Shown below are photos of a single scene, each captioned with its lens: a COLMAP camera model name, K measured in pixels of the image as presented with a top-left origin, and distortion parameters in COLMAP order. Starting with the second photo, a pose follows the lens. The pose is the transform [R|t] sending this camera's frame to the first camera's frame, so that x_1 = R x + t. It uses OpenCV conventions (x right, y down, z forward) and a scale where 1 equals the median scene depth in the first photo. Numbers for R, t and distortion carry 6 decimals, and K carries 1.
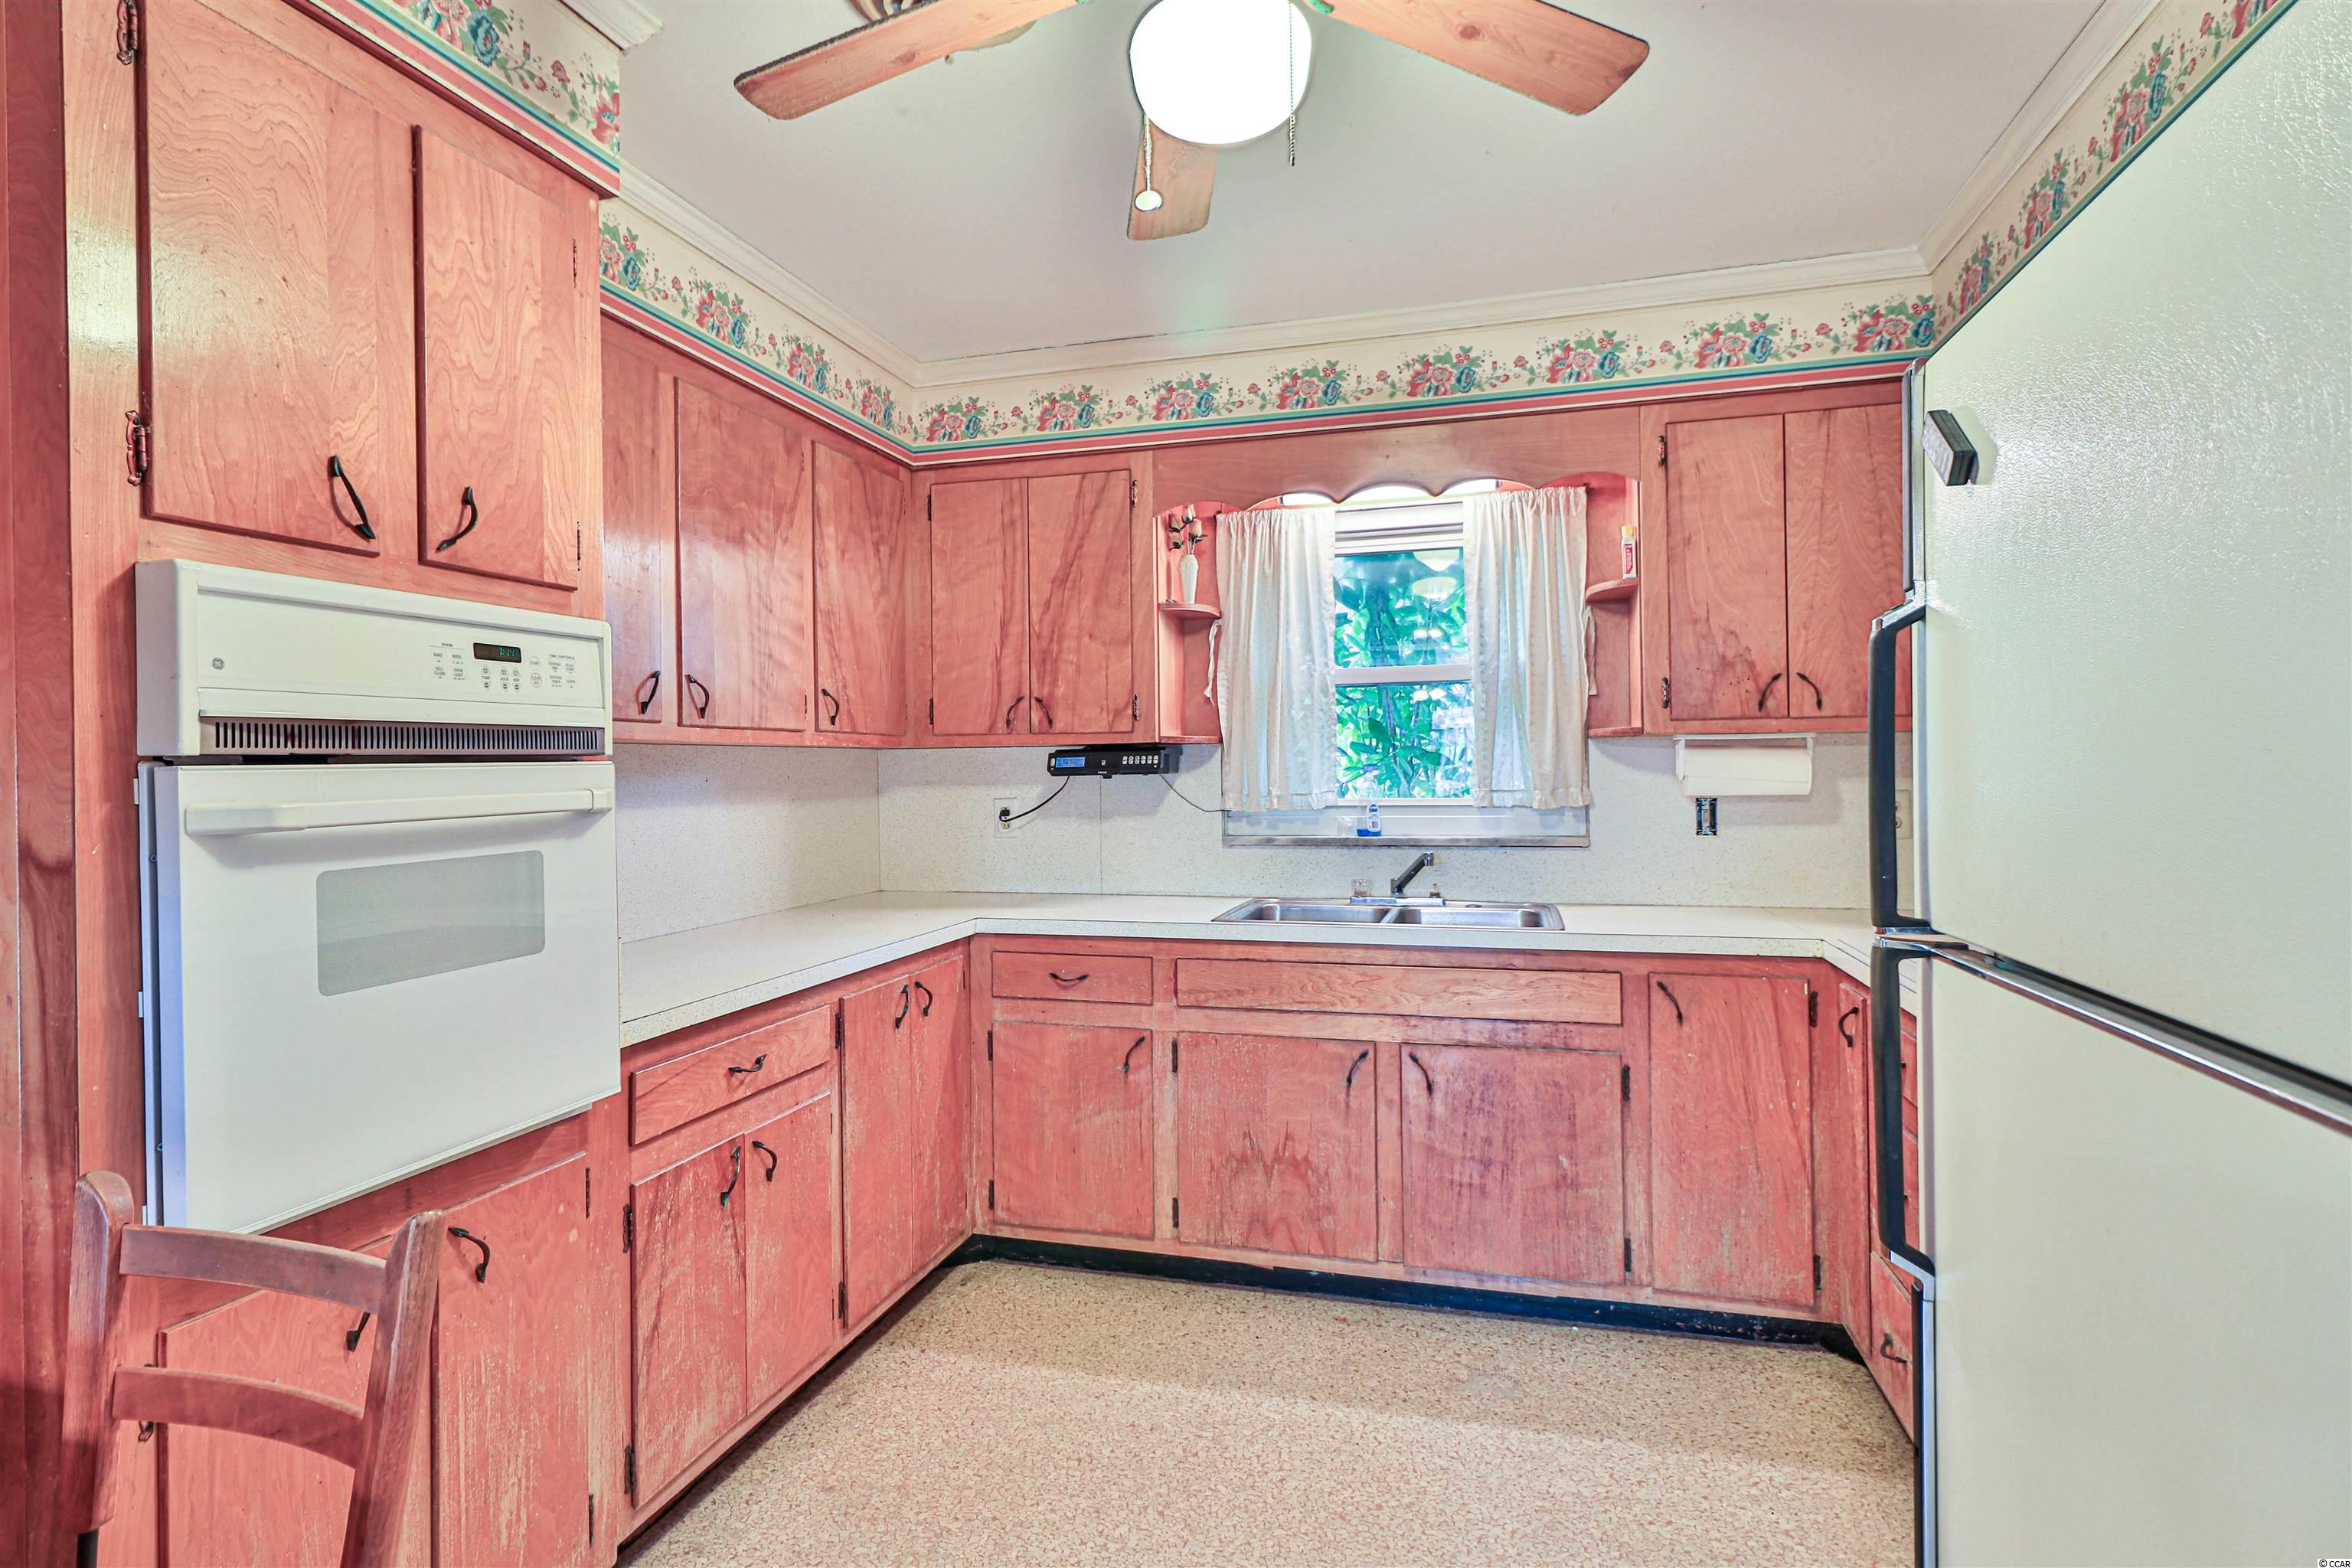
lens RADIAL K [[1213.9, 0, 1156.1], [0, 1213.9, 757.1], [0, 0, 1]] dist [-0.000806, -0.000823]
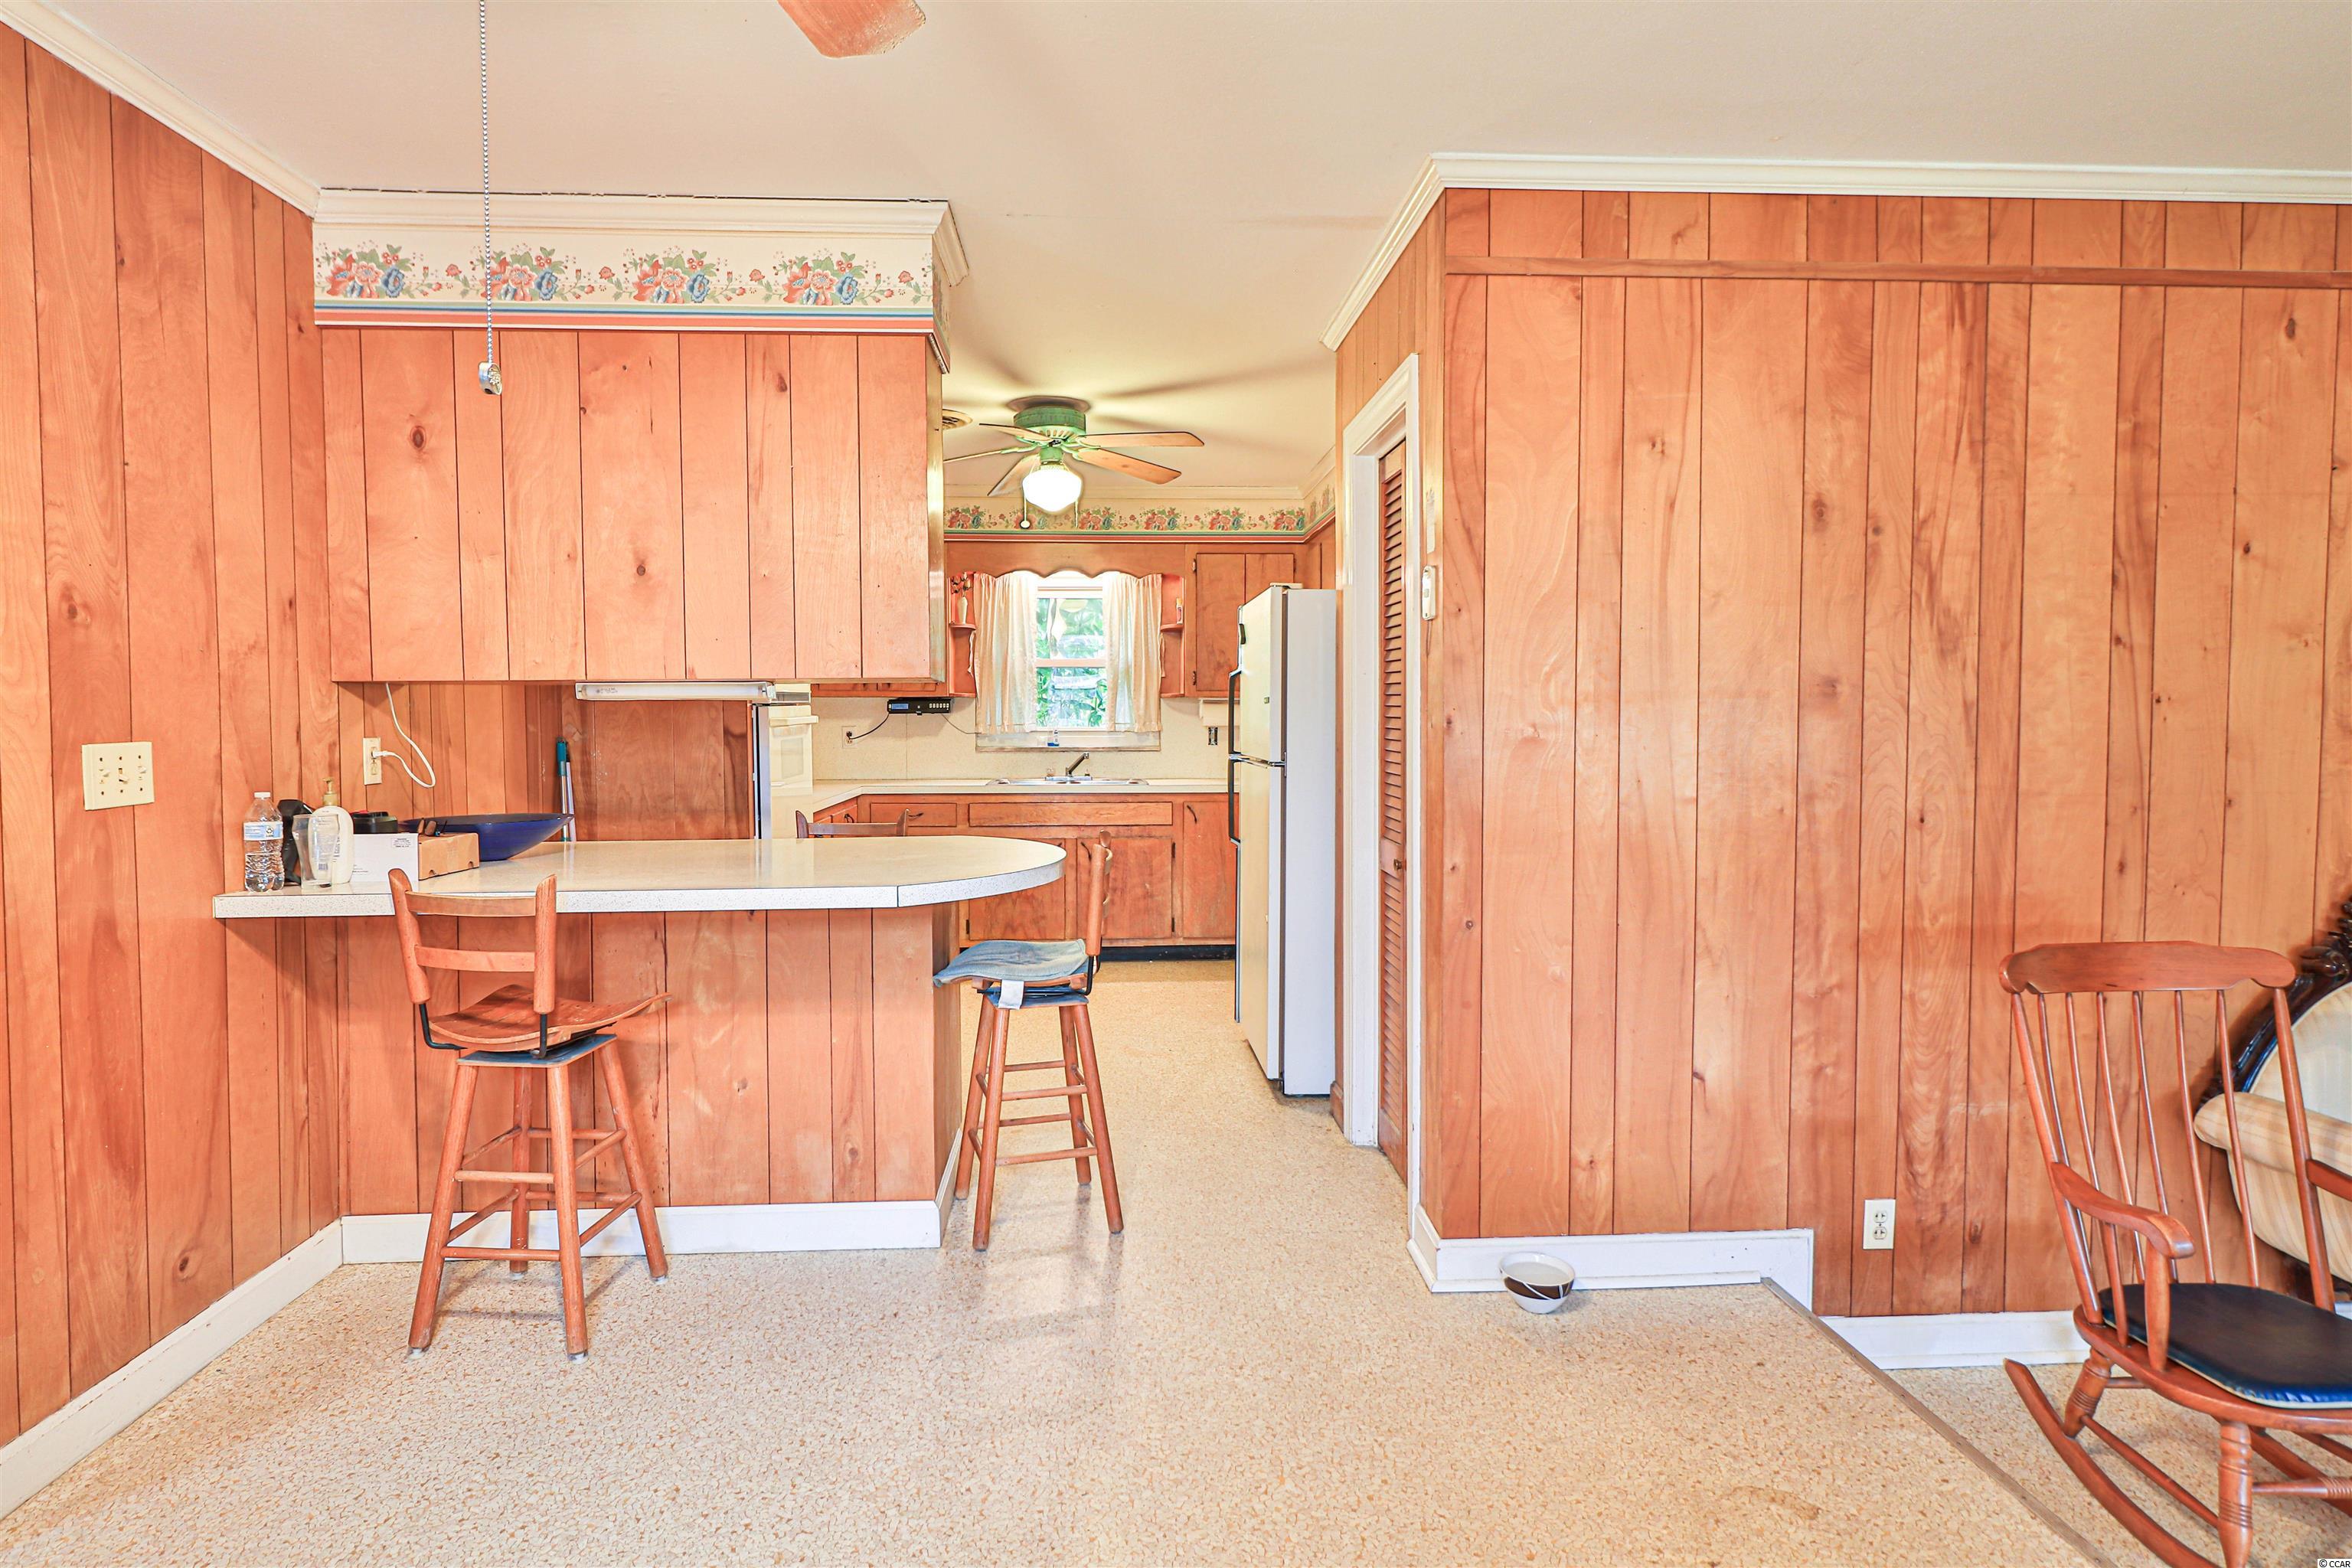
lens RADIAL K [[1213.9, 0, 1156.1], [0, 1213.9, 757.1], [0, 0, 1]] dist [-0.000806, -0.000823]
pose [[0.944450, -0.000794, 0.328654, -0.360686], [-0.014481, 0.998925, 0.044029, -0.006468], [-0.328335, -0.046342, 0.943424, -1.038260]]
